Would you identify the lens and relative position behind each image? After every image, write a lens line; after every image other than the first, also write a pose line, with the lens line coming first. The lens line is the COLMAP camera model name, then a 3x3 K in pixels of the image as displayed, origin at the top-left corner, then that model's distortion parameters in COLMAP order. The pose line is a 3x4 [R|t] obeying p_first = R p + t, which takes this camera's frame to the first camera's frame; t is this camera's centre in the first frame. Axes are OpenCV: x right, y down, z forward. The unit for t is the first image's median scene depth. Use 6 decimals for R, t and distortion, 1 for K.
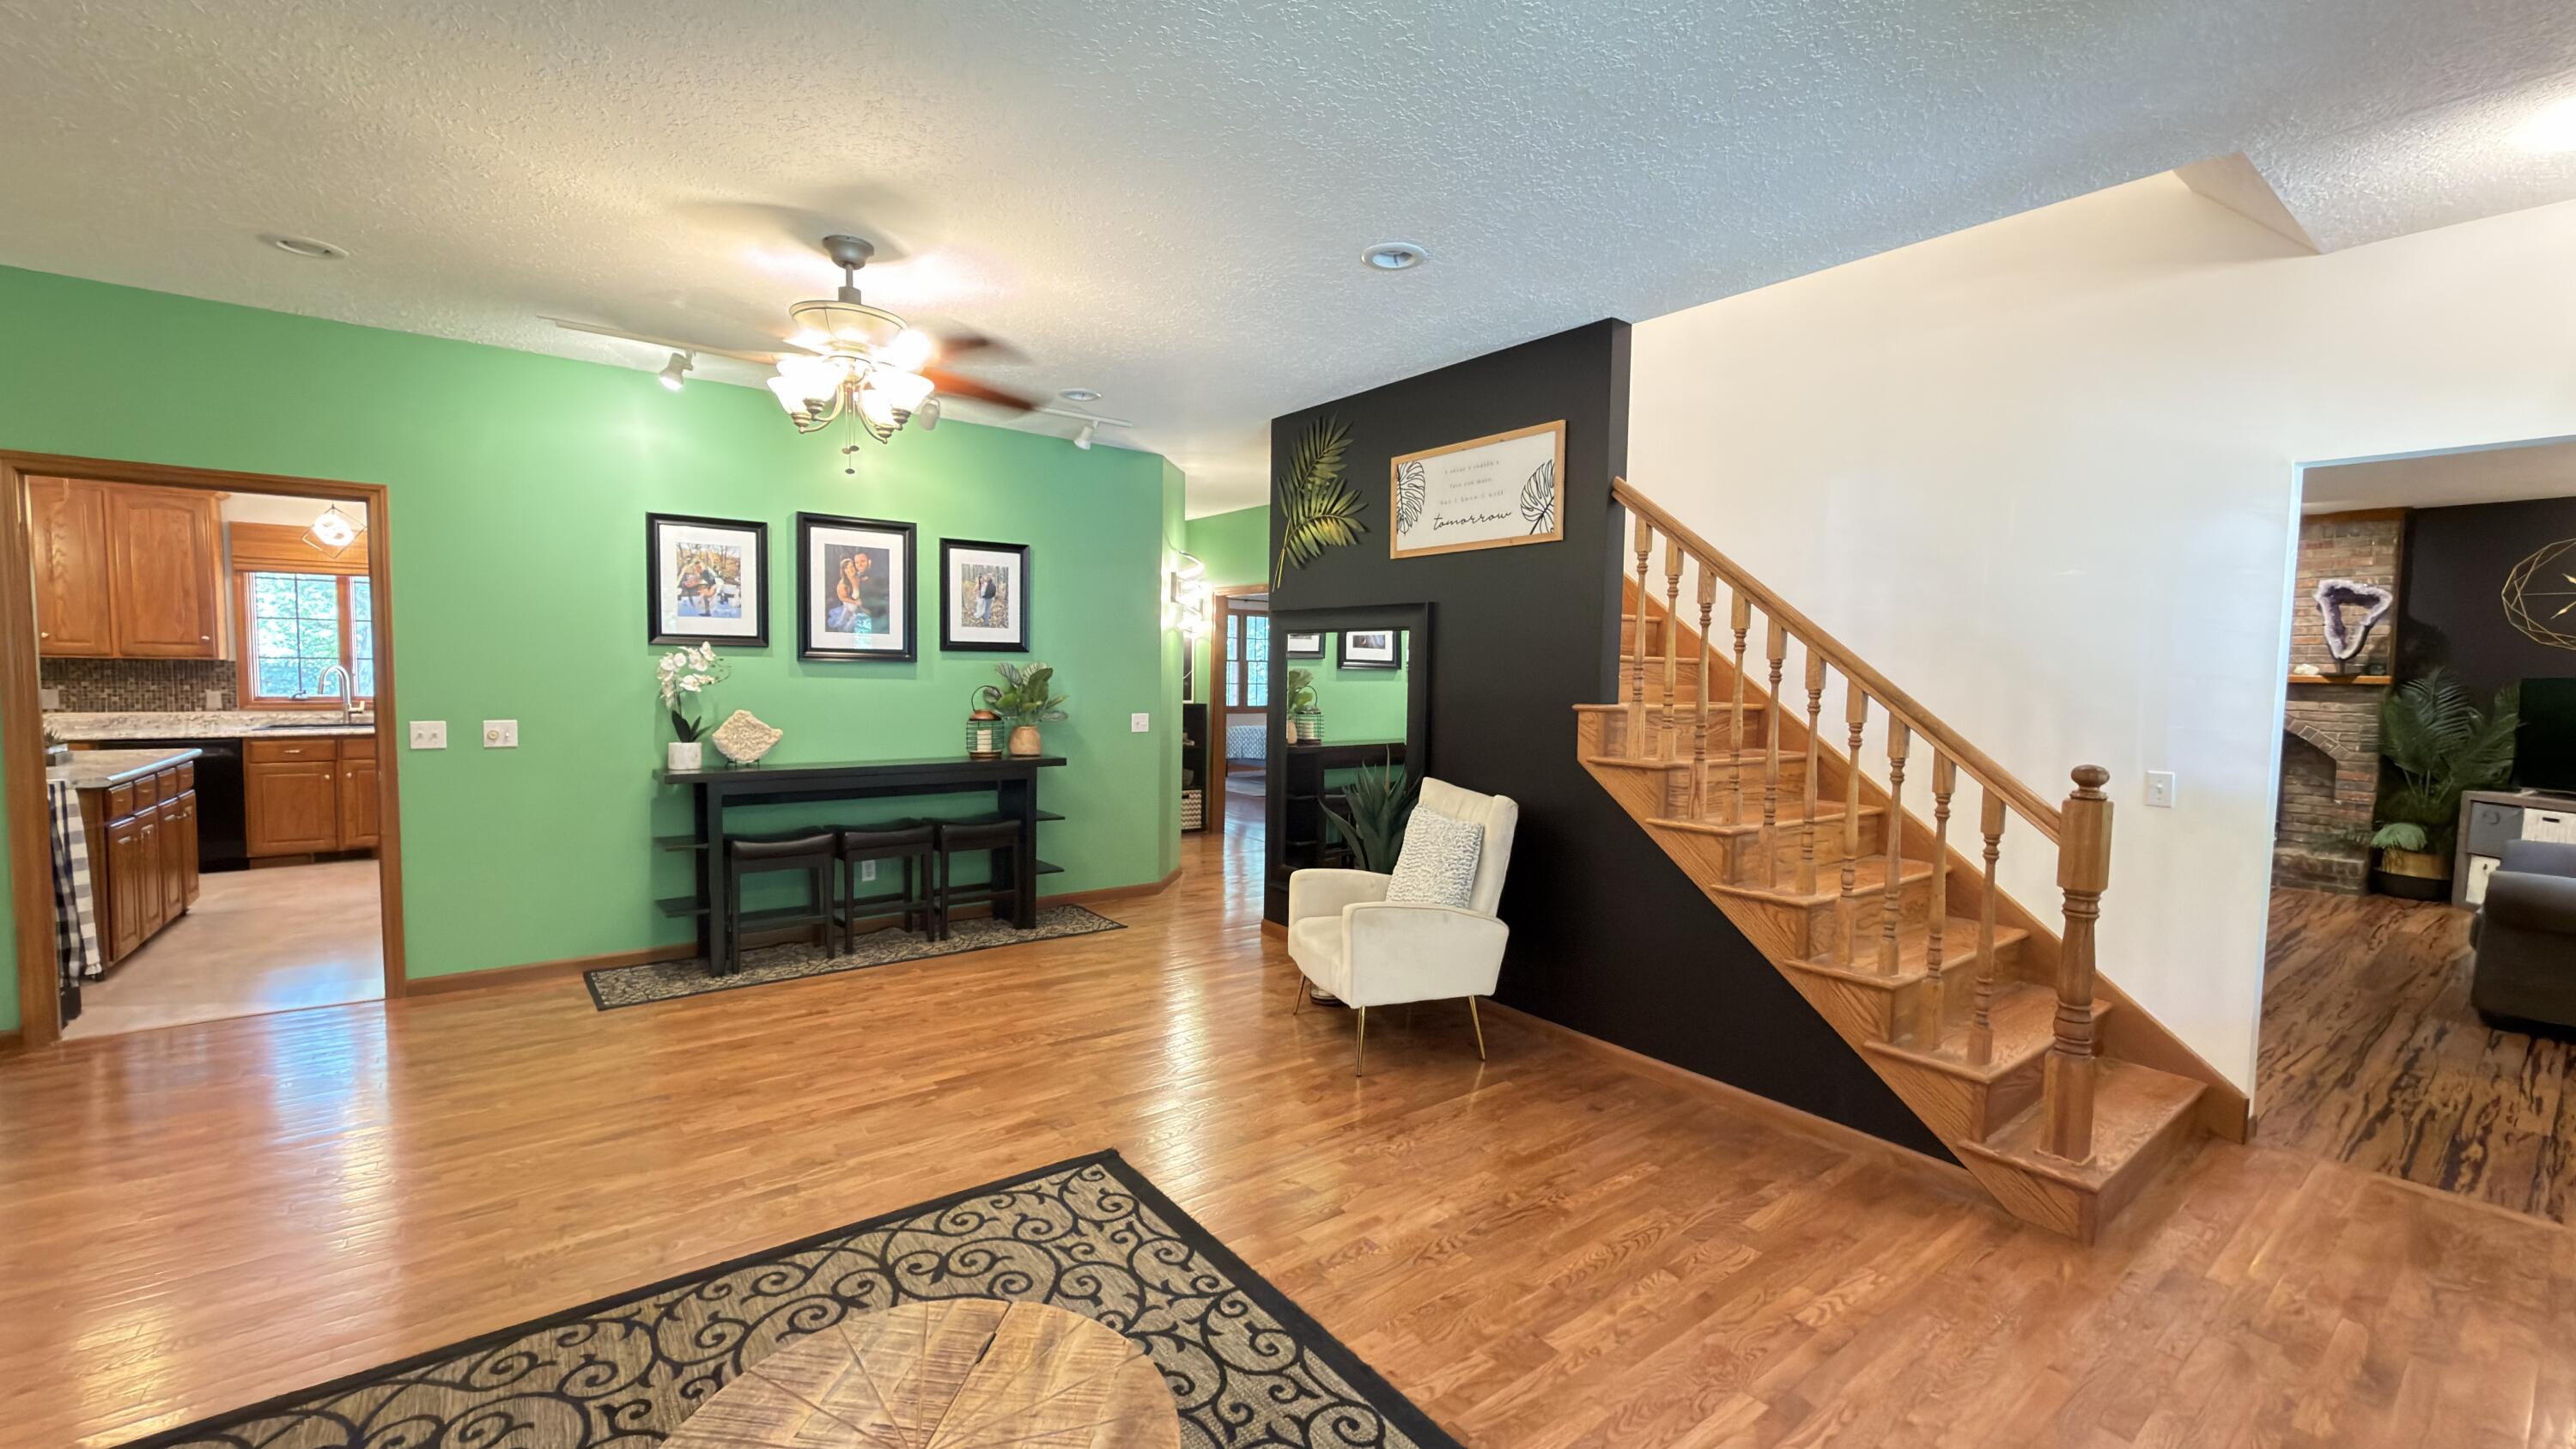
lens RADIAL K [[1027.8, 0, 1288.3], [0, 1027.8, 729.6], [0, 0, 1]] dist [-0.000576, -0.000017]
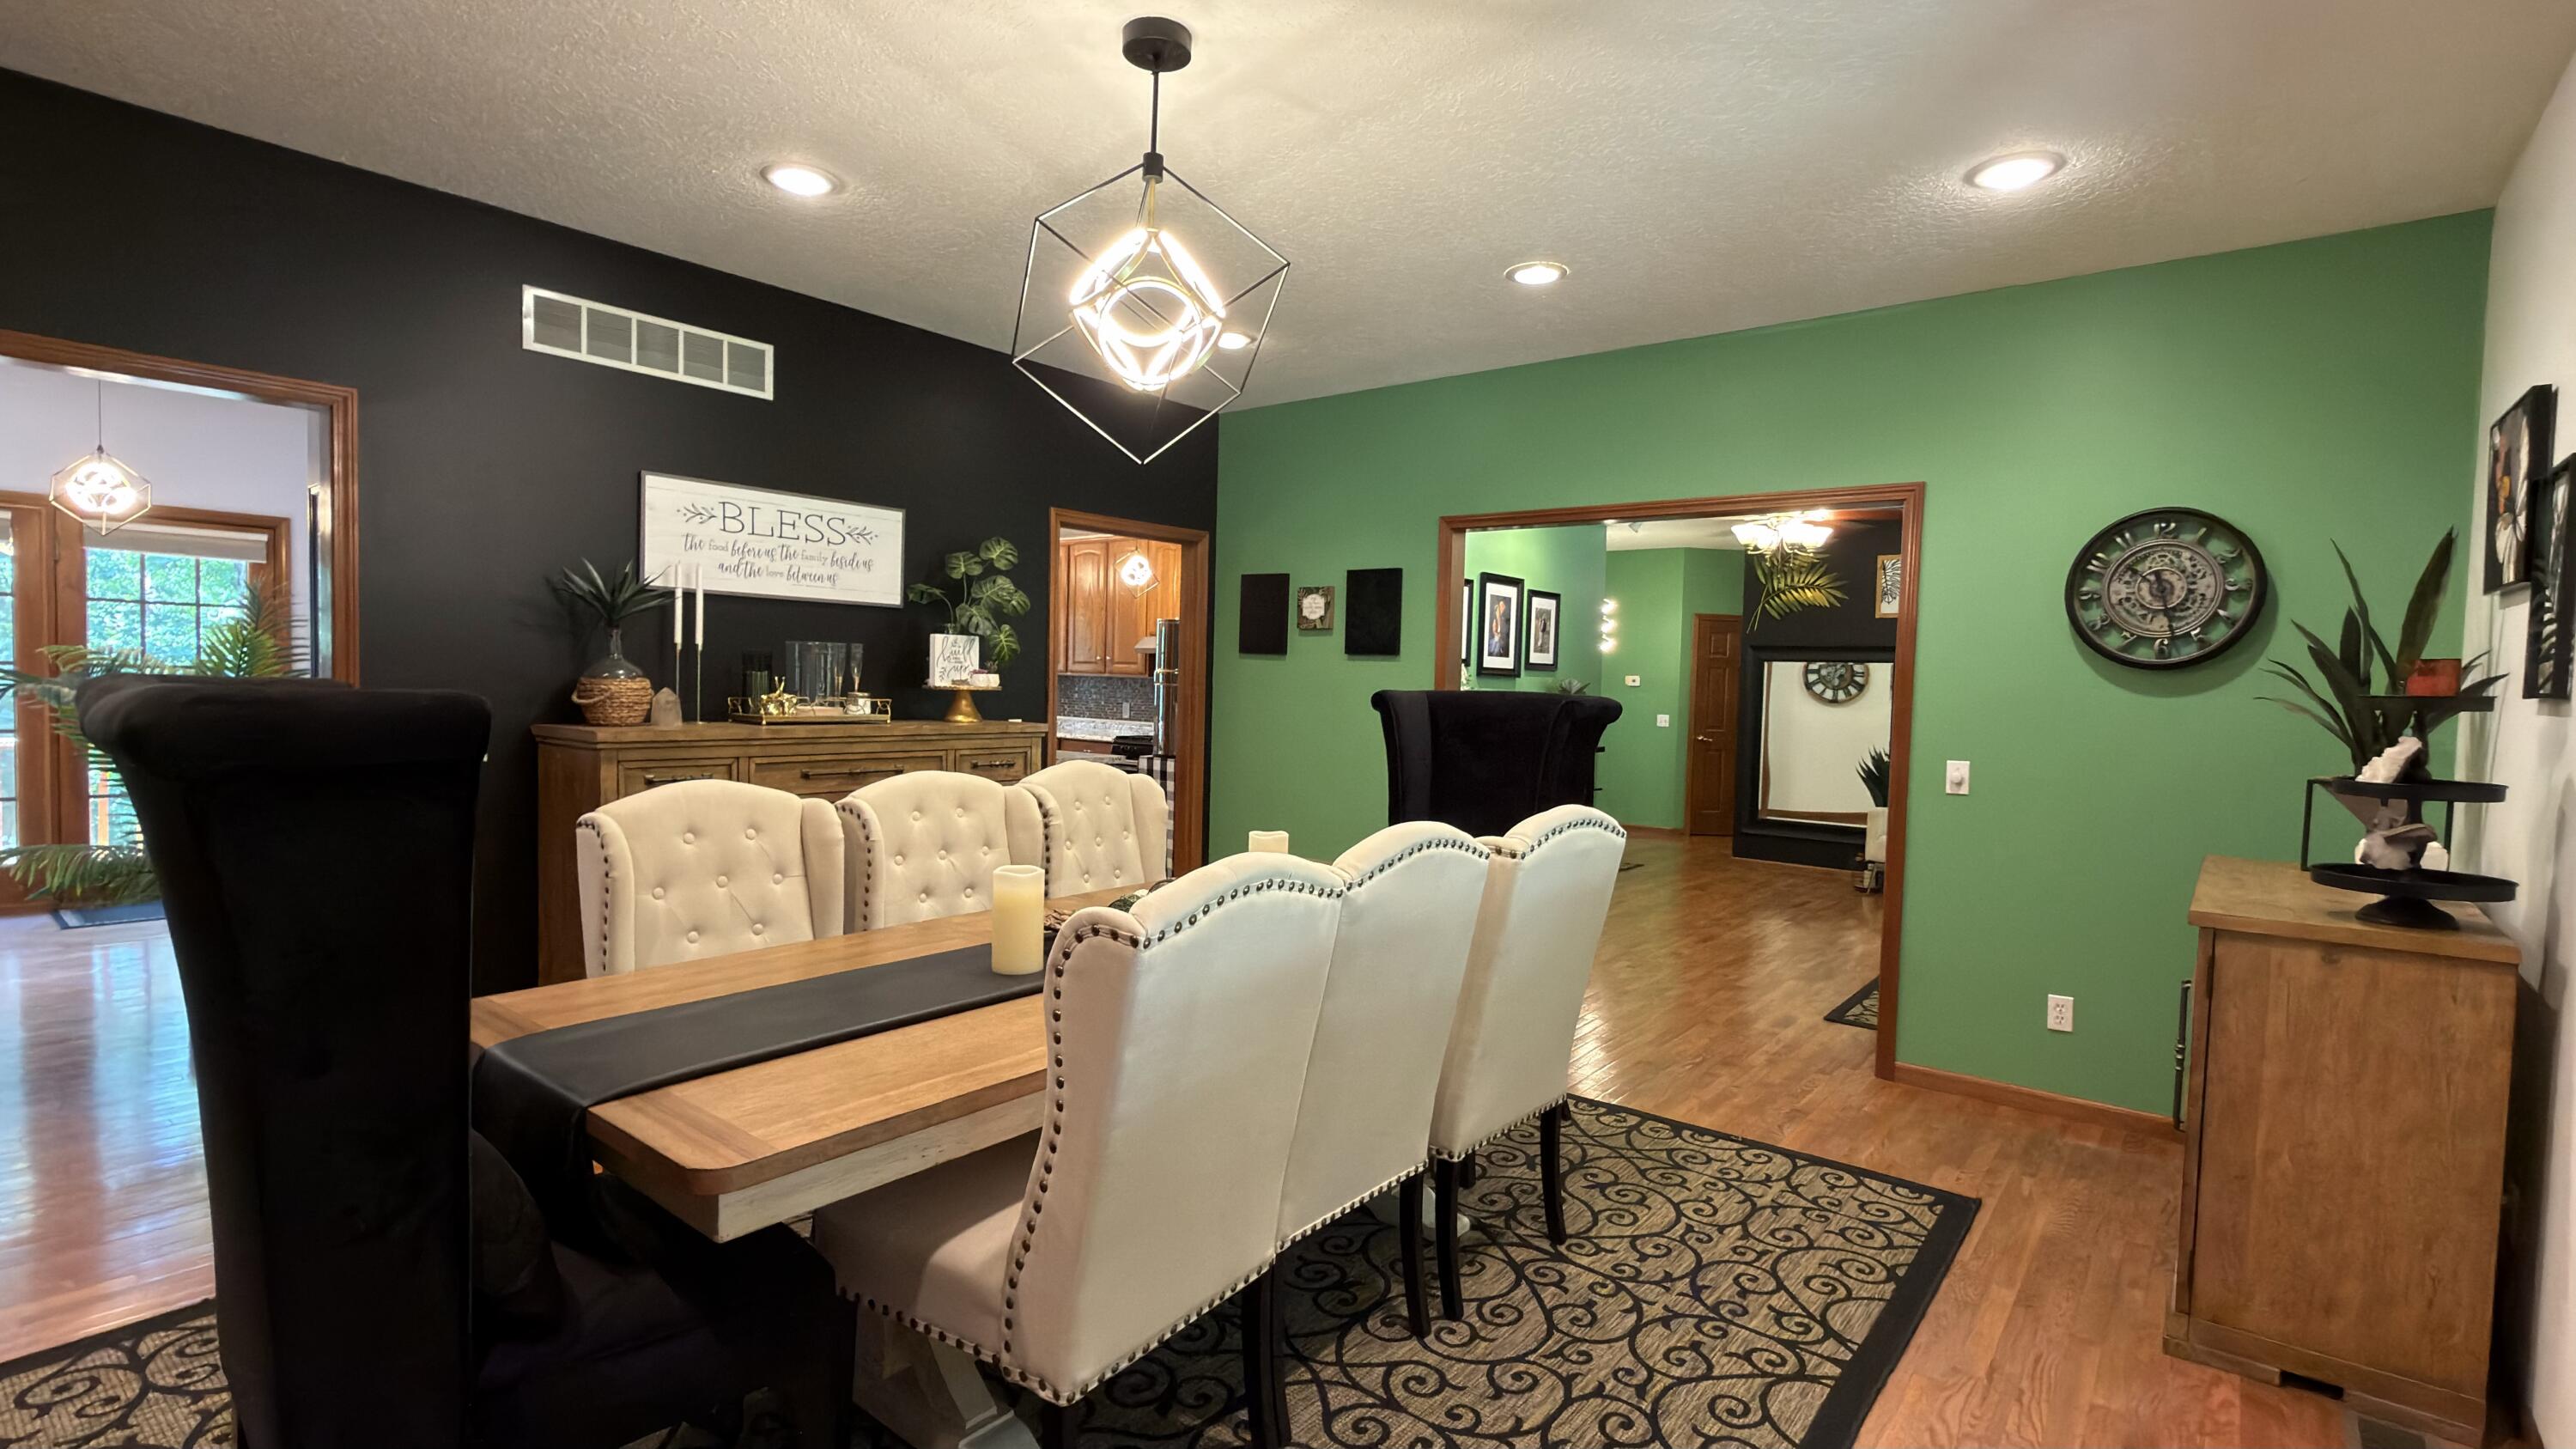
lens RADIAL K [[1184.4, 0, 1285.9], [0, 1184.4, 732.2], [0, 0, 1]] dist [-0.000844, -0.000114]
pose [[0.971127, -0.000326, 0.238563, -1.013993], [0.003543, 0.999908, -0.013057, 0.027496], [-0.238537, 0.013525, 0.971039, -0.471052]]
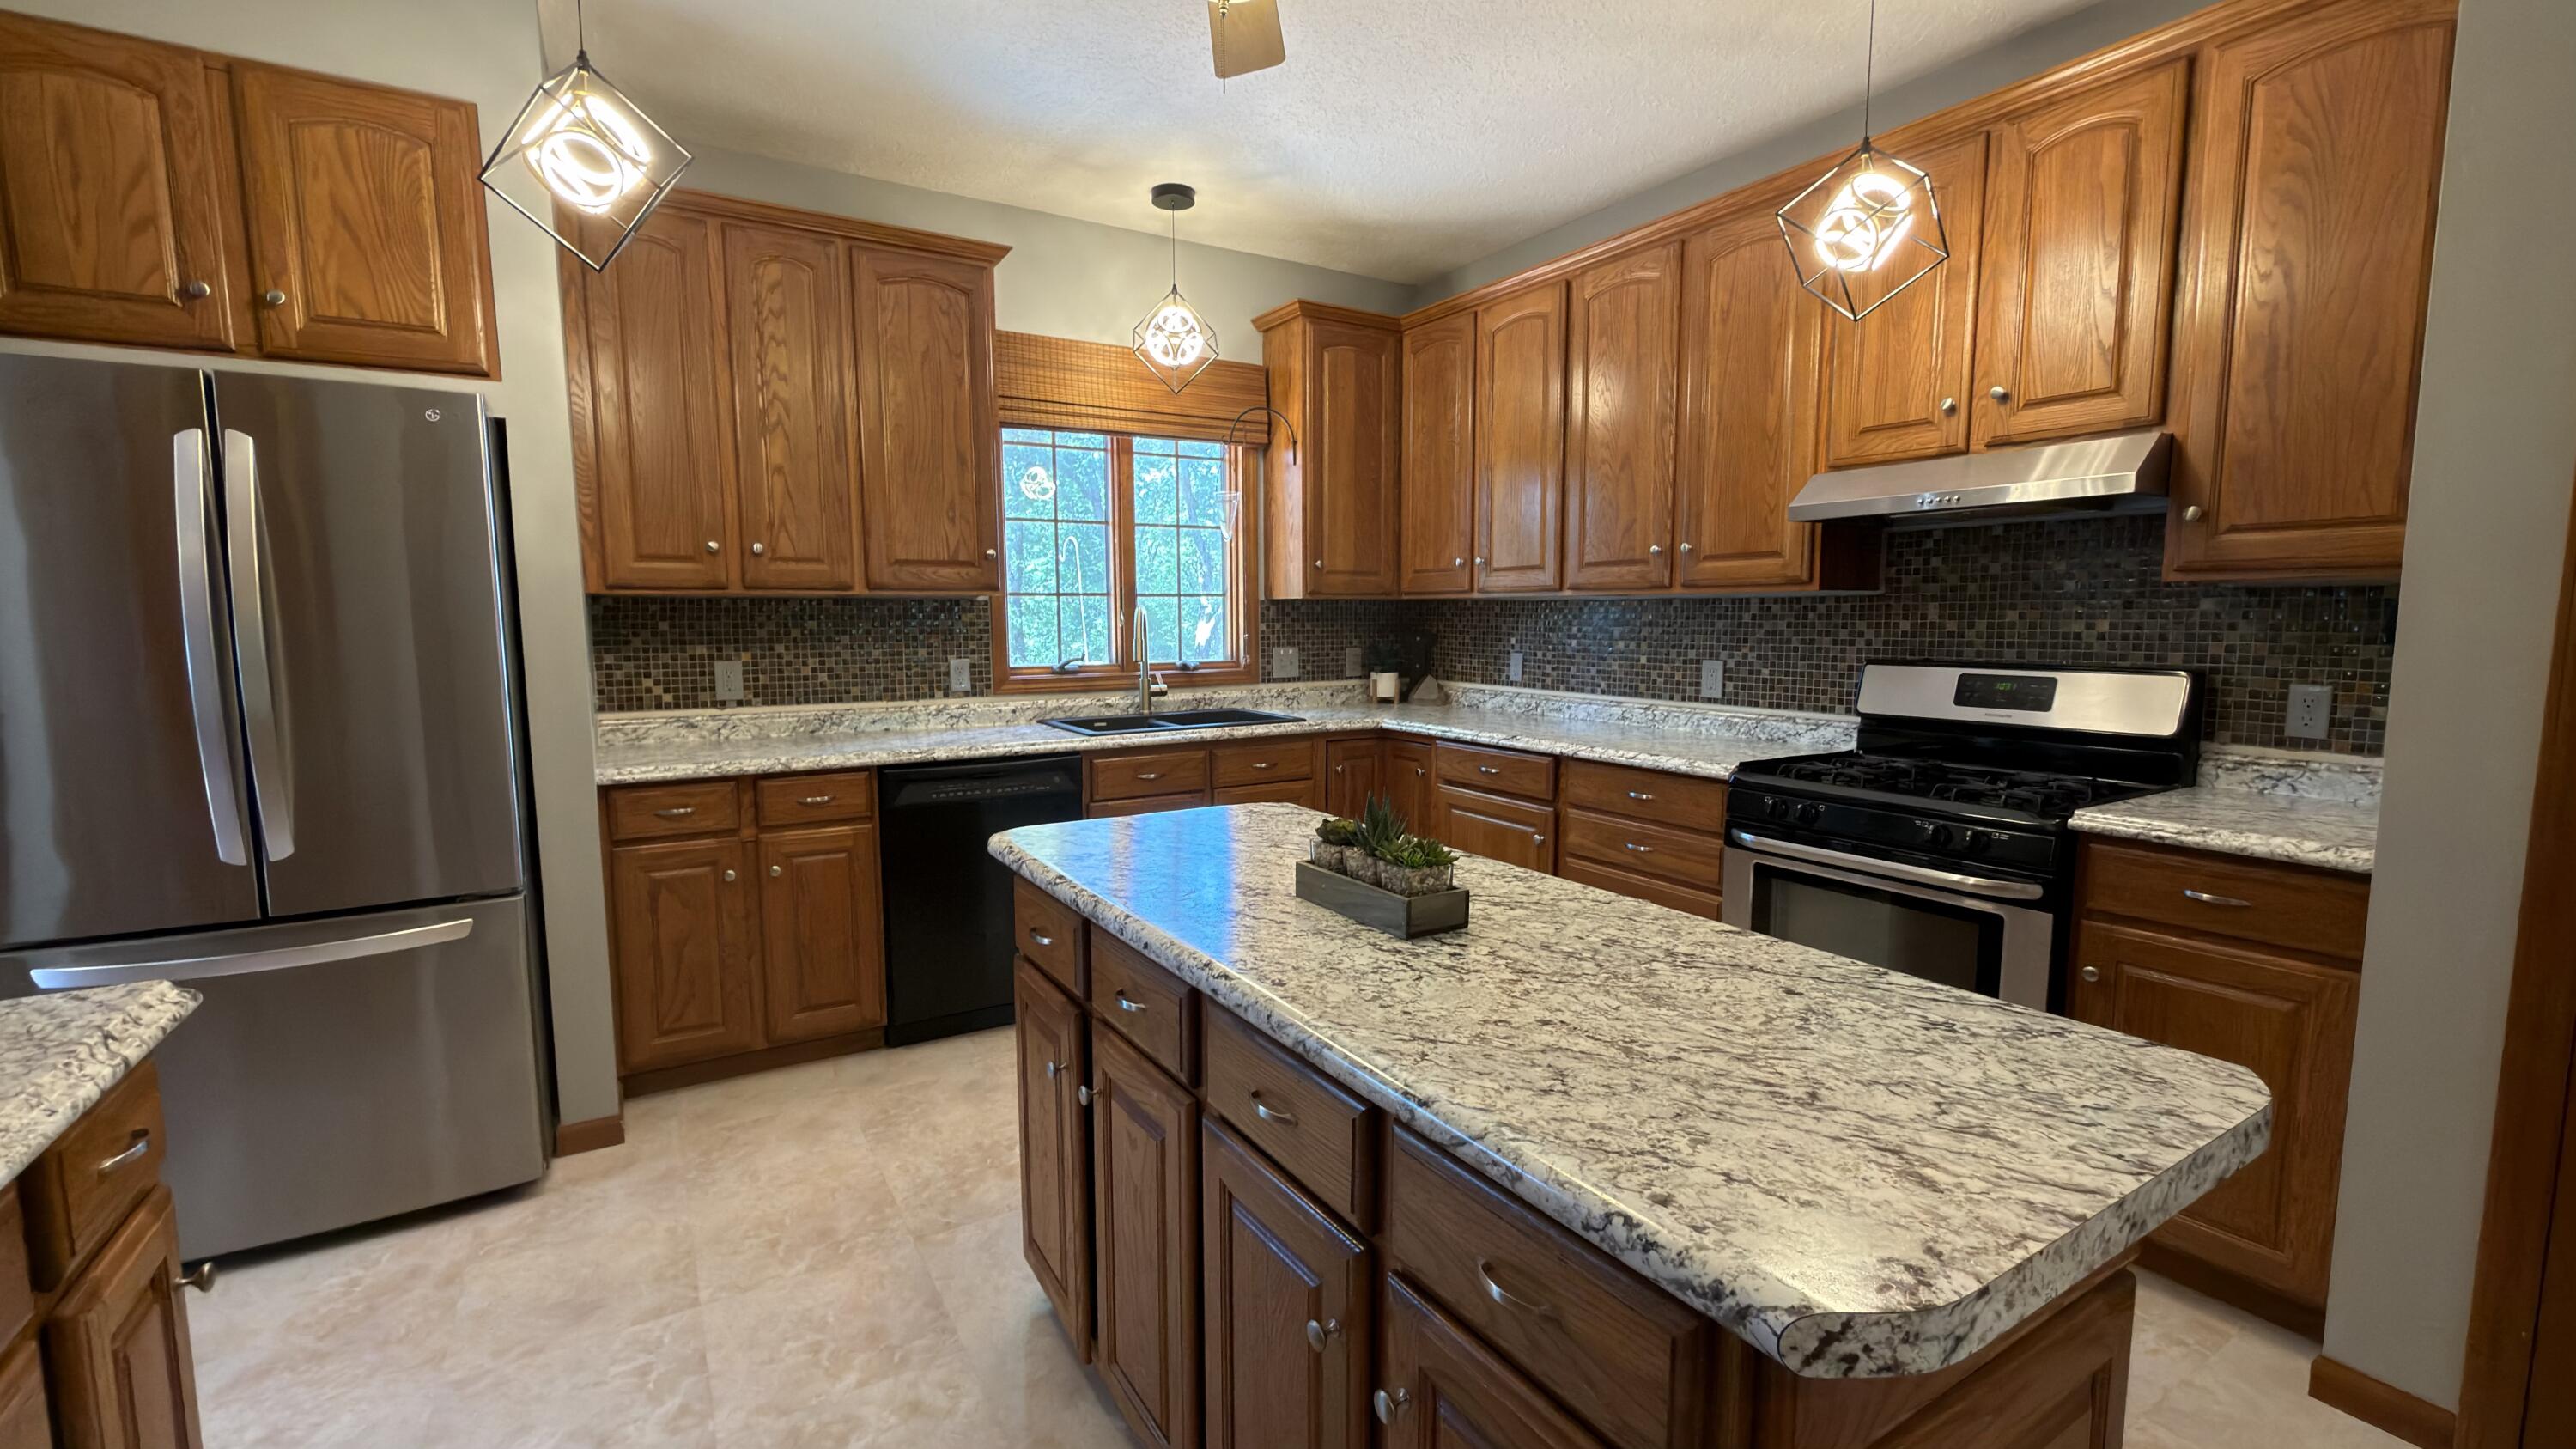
lens RADIAL K [[1071.5, 0, 1287.7], [0, 1071.5, 727.7], [0, 0, 1]] dist [0.000742, 0.000151]
pose [[0.995024, -0.012646, -0.098832, -1.020536], [0.016927, 0.998949, 0.042593, -0.028229], [0.098190, -0.044054, 0.994192, 0.582742]]
